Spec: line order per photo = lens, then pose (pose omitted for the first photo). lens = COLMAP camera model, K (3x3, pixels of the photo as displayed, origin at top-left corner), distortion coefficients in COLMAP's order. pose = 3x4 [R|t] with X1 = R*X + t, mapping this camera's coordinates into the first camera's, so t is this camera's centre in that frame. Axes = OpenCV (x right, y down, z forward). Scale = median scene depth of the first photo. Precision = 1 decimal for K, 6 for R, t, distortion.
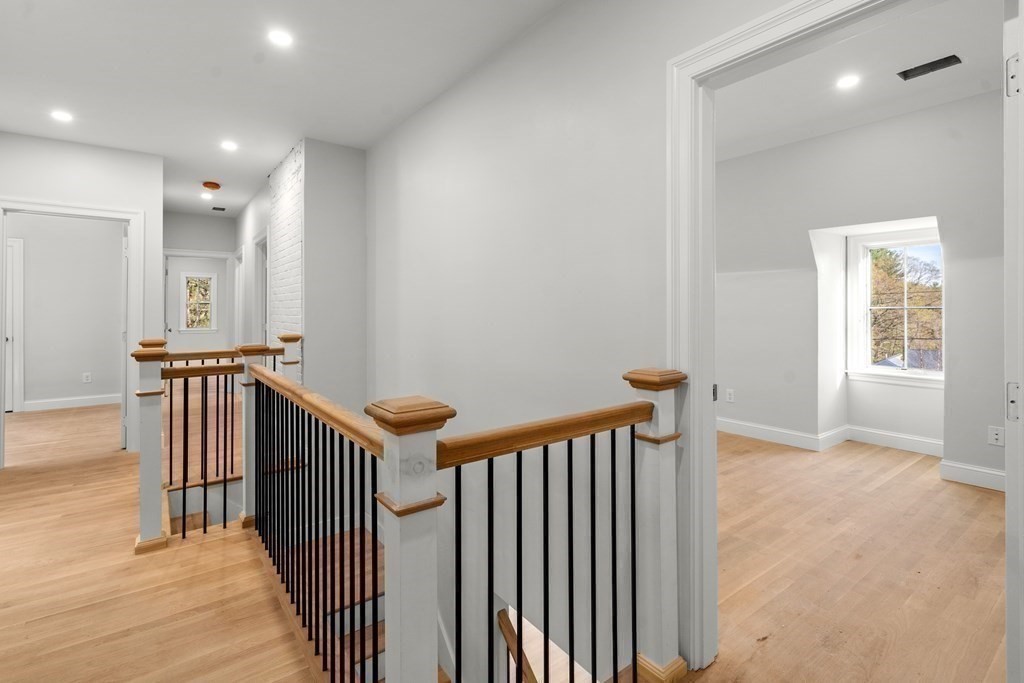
lens RADIAL K [[483.3, 0, 514.6], [0, 483.3, 307.5], [0, 0, 1]] dist [-0.001235, 0.000301]
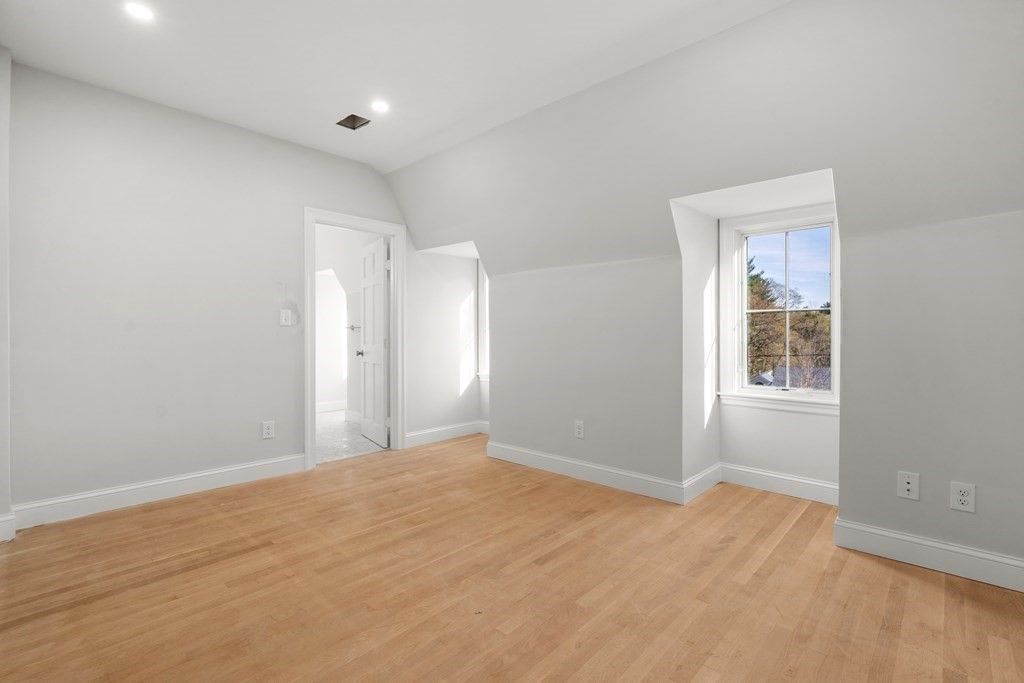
lens RADIAL K [[478.3, 0, 517.9], [0, 478.3, 331.9], [0, 0, 1]] dist [-0.001675, 0.000447]
pose [[0.982412, -0.001809, 0.186718, 0.250889], [0.000973, 0.999989, 0.004571, 0.032879], [-0.186724, -0.004309, 0.982403, 0.339025]]
